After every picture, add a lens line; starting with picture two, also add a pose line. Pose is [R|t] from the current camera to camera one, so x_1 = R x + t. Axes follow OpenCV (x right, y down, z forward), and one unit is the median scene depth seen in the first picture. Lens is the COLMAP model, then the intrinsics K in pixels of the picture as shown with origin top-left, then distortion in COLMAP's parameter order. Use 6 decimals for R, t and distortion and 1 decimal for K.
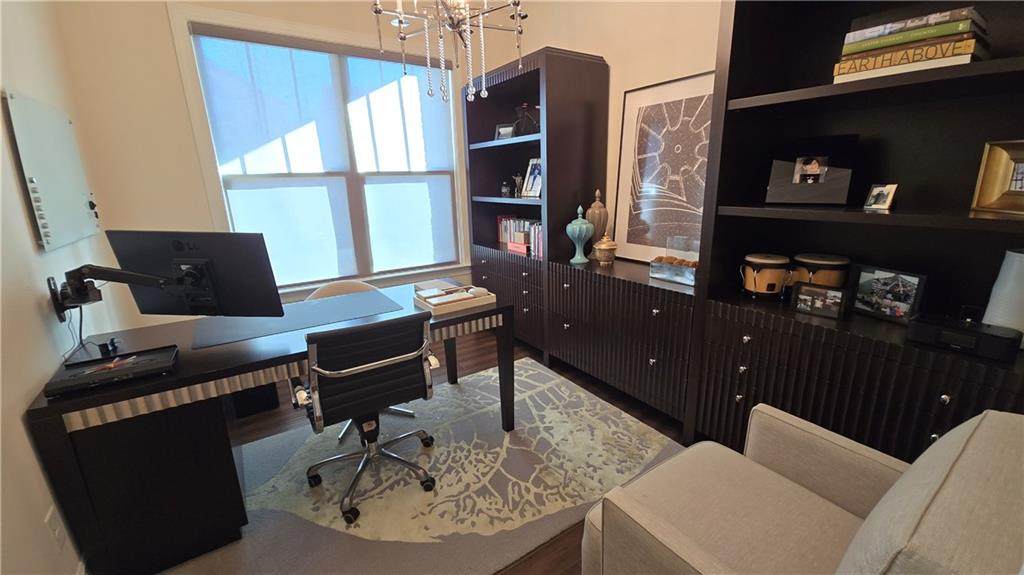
lens RADIAL K [[413.8, 0, 531.0], [0, 413.8, 283.9], [0, 0, 1]] dist [-0.000590, -0.000237]
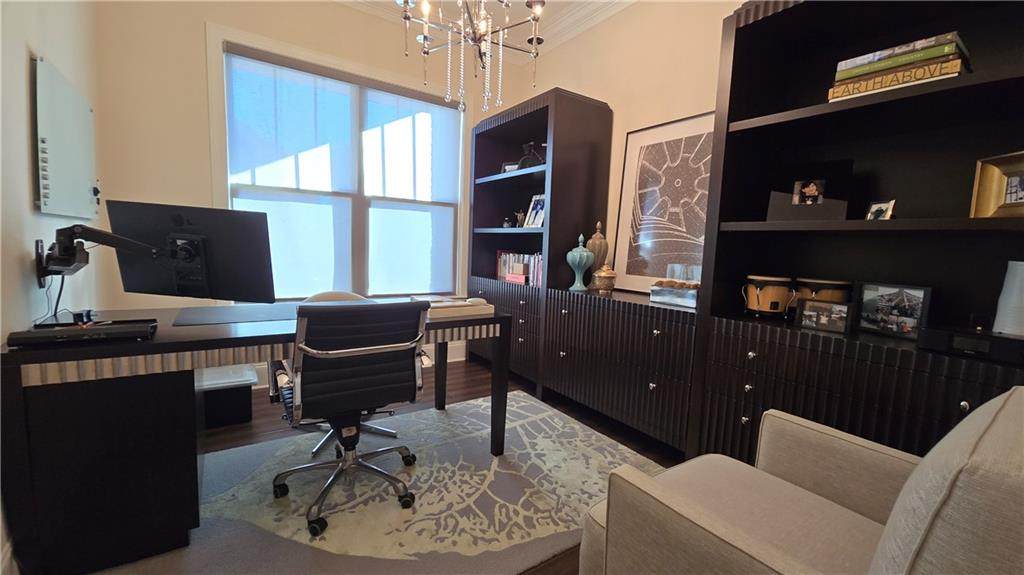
lens RADIAL K [[413.0, 0, 530.6], [0, 413.0, 285.8], [0, 0, 1]] dist [-0.000309, -0.000126]
pose [[0.998167, 0.058803, 0.014284, -0.015639], [-0.055938, 0.986664, -0.152859, 0.120148], [-0.023082, 0.151780, 0.988145, 0.024904]]
